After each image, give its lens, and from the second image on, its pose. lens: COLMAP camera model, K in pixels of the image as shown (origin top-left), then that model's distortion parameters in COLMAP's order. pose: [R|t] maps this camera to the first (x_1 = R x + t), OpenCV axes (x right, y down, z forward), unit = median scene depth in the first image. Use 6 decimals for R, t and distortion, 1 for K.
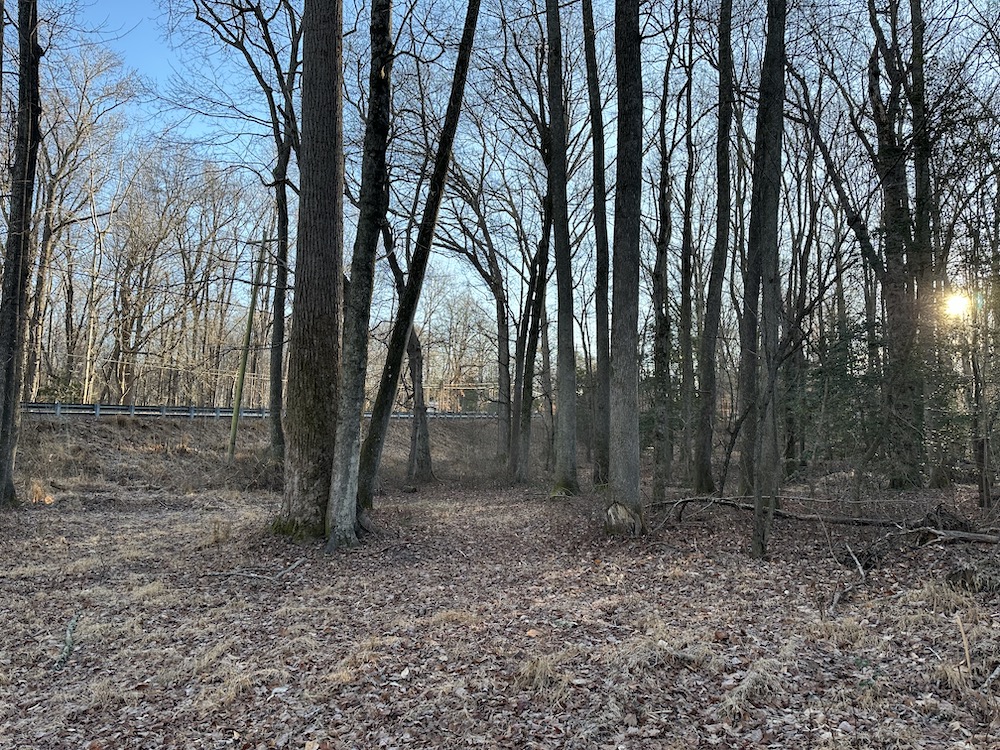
lens RADIAL K [[704.9, 0, 500.5], [0, 704.9, 375.3], [0, 0, 1]] dist [0.054470, -0.014053]
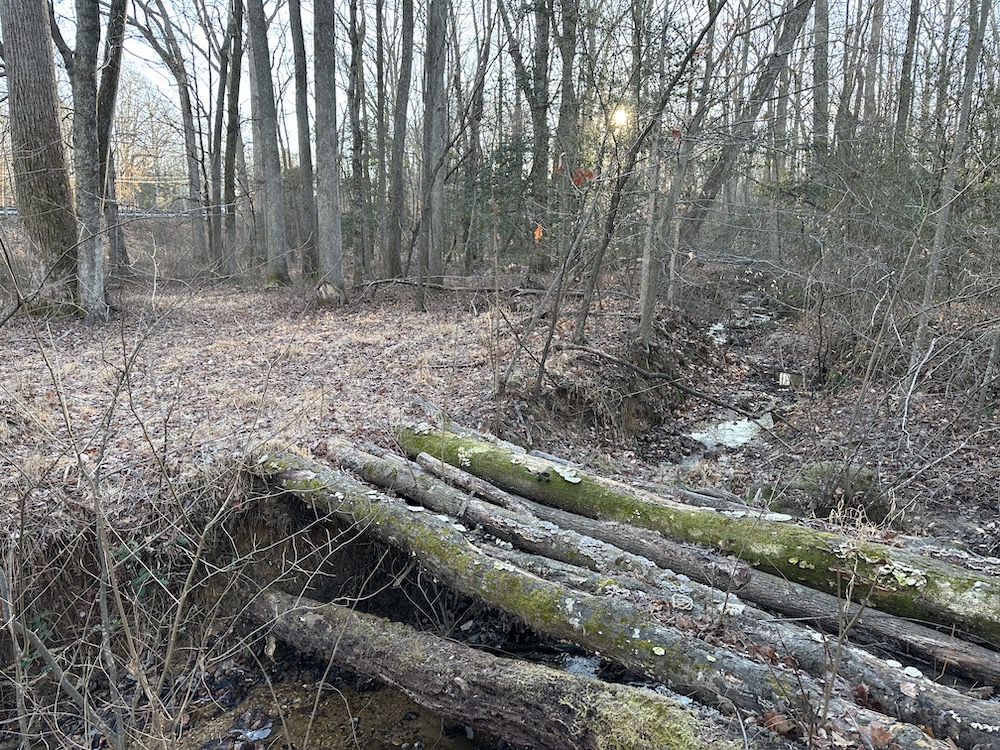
lens RADIAL K [[704.9, 0, 502.8], [0, 704.9, 371.2], [0, 0, 1]] dist [0.054470, -0.014053]
pose [[0.915693, -0.077703, 0.394294, -0.039421], [-0.031574, 0.964187, 0.263338, -0.013140], [-0.400635, -0.253586, 0.880446, -0.200655]]
